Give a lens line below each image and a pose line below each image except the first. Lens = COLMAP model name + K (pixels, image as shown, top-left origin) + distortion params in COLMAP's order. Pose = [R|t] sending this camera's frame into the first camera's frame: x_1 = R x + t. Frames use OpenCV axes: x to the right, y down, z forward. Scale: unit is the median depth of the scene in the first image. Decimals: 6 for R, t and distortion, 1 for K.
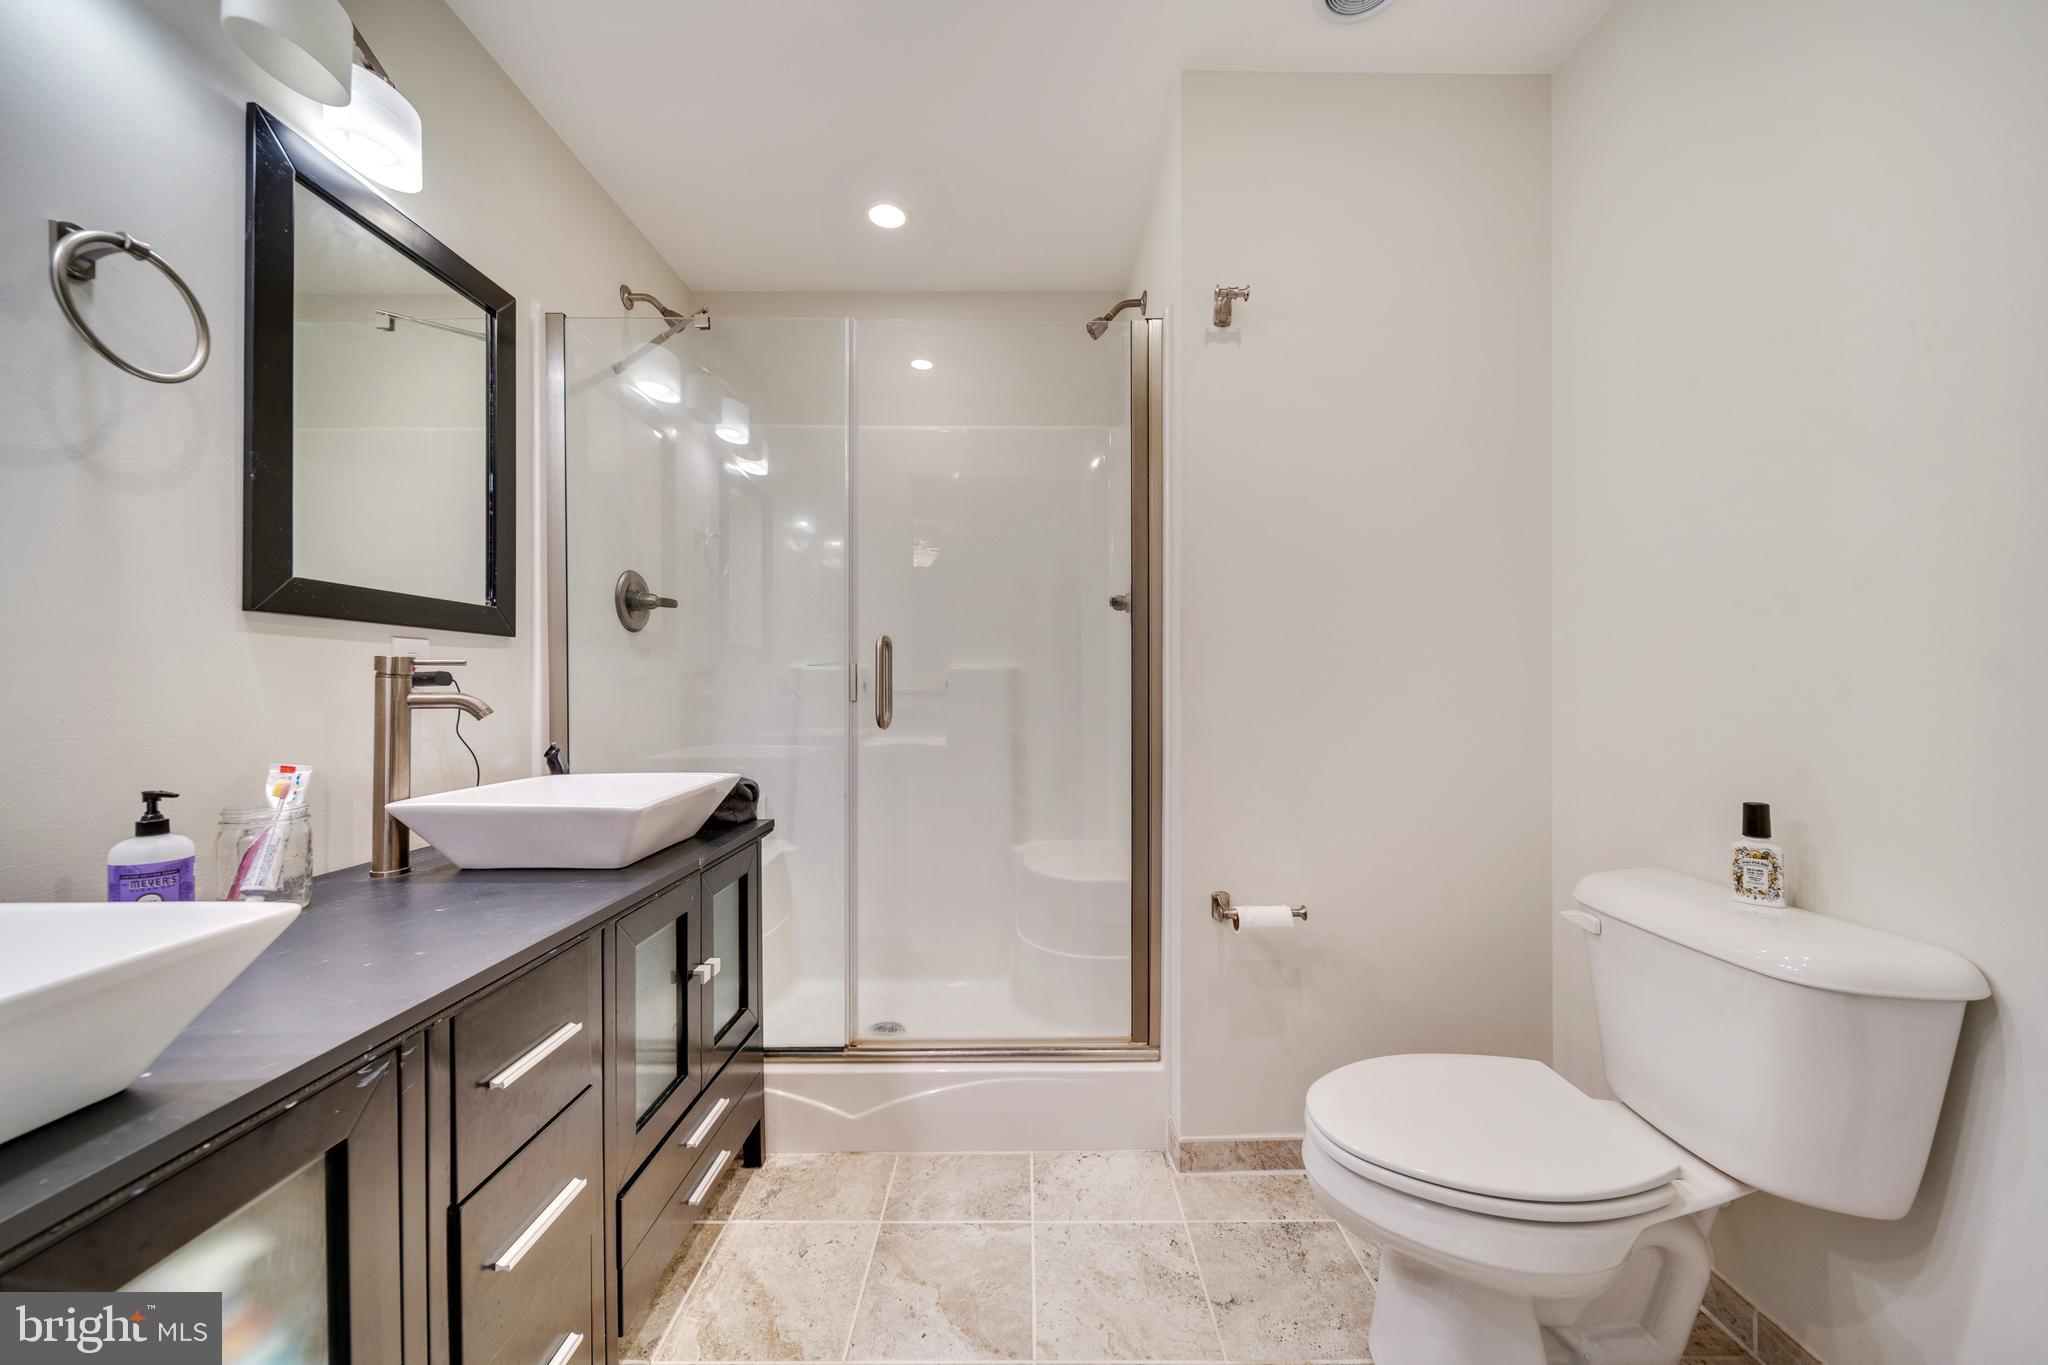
lens RADIAL K [[731.0, 0, 1026.9], [0, 731.0, 695.3], [0, 0, 1]] dist [-0.001030, -0.000299]
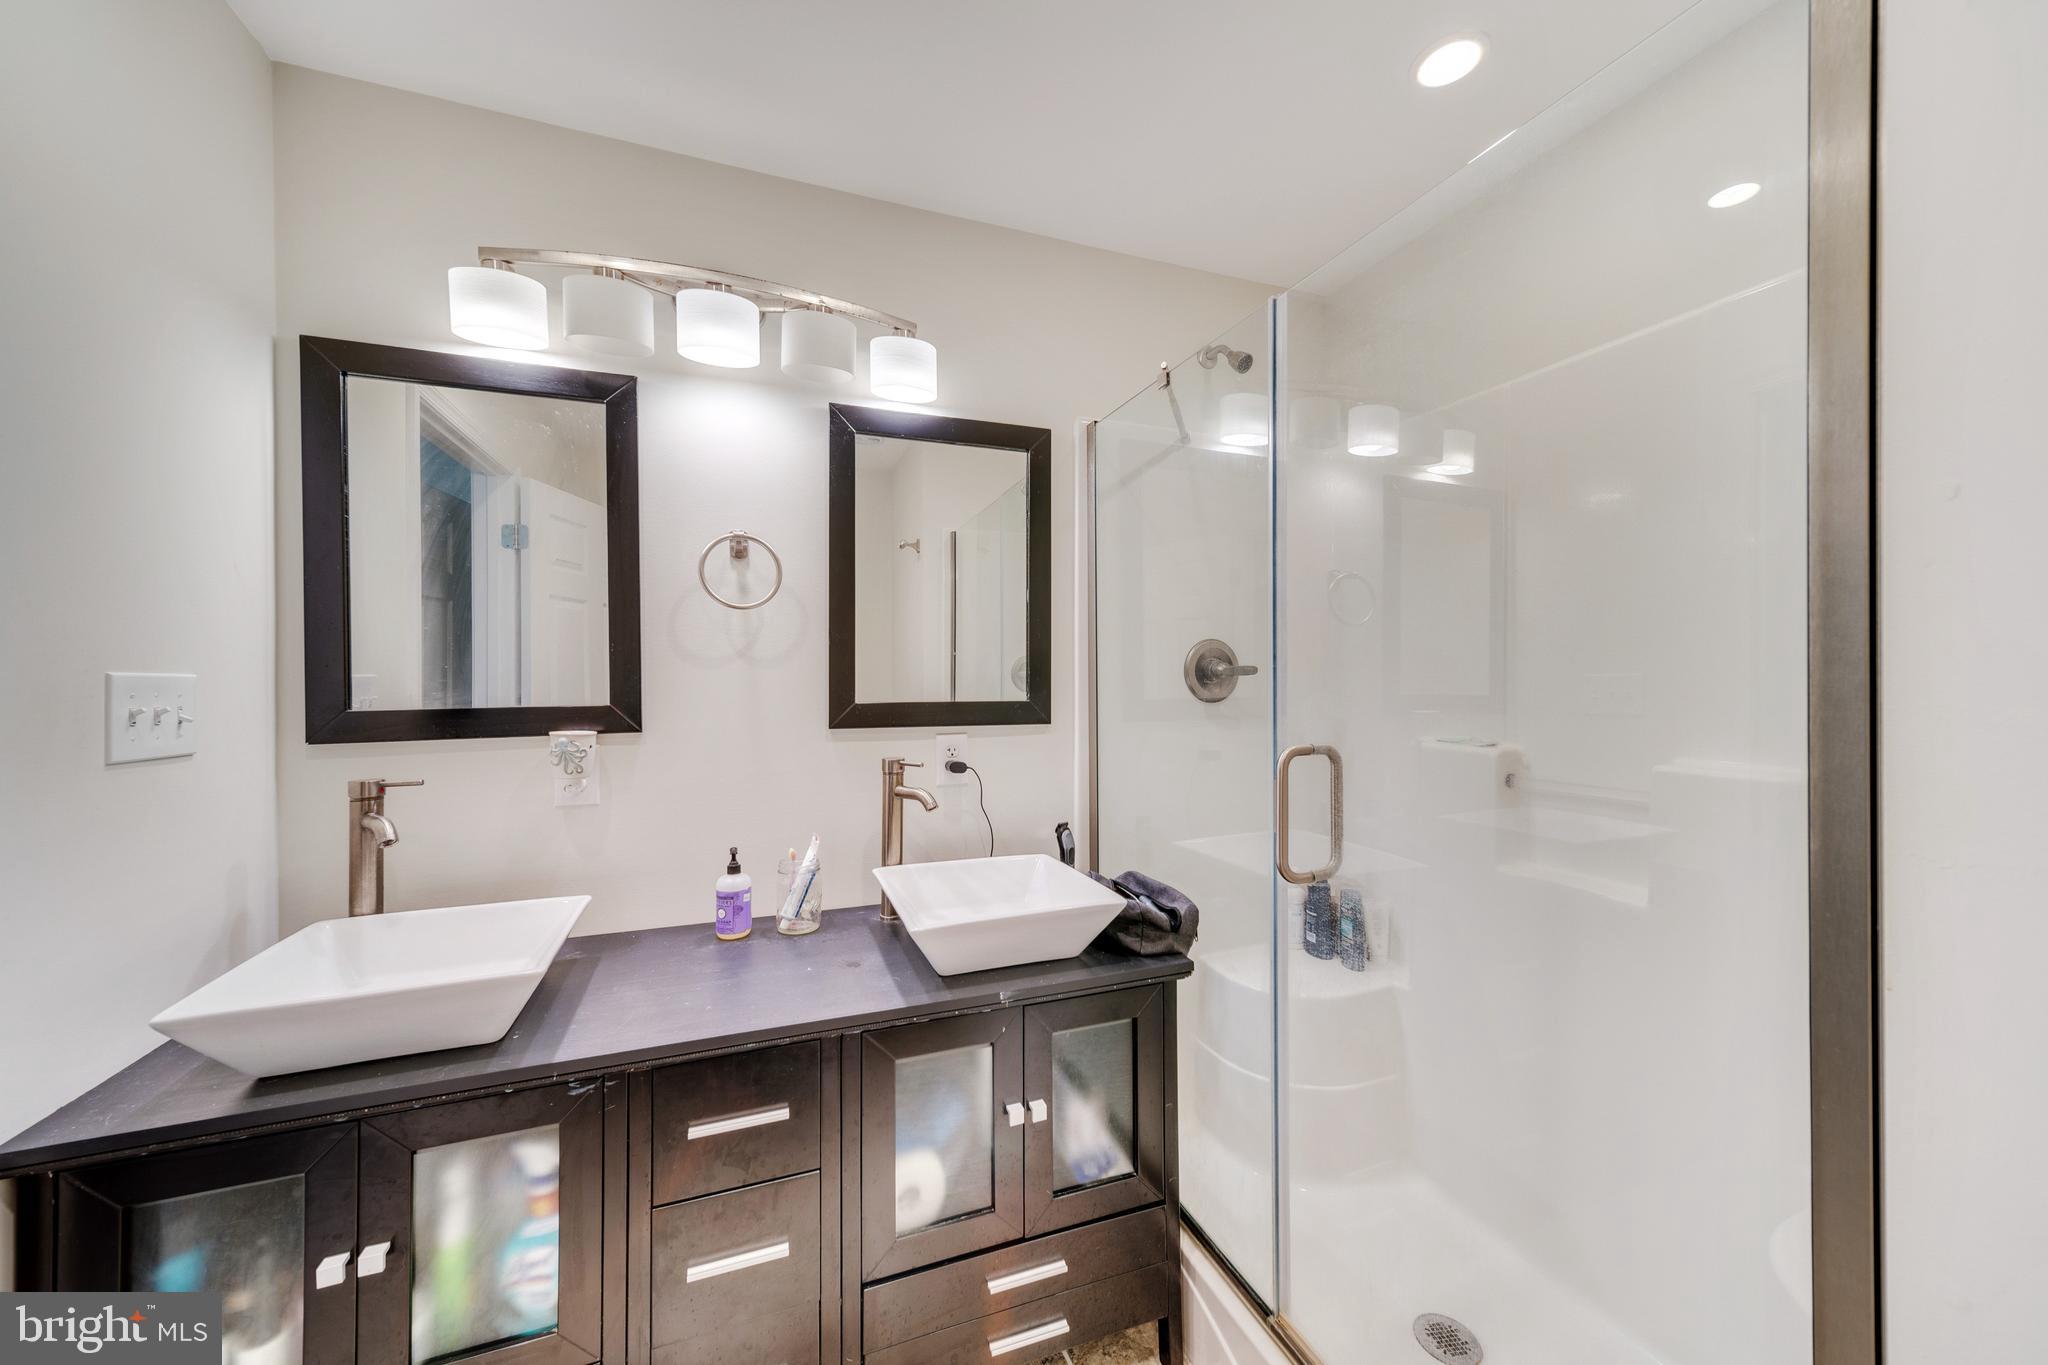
lens RADIAL K [[731.0, 0, 1026.9], [0, 731.0, 695.3], [0, 0, 1]] dist [-0.001030, -0.000299]
pose [[0.347746, 0.011892, -0.937513, 0.375086], [-0.006528, 0.999926, 0.010263, -0.143454], [0.937566, 0.002551, 0.347798, 0.592283]]
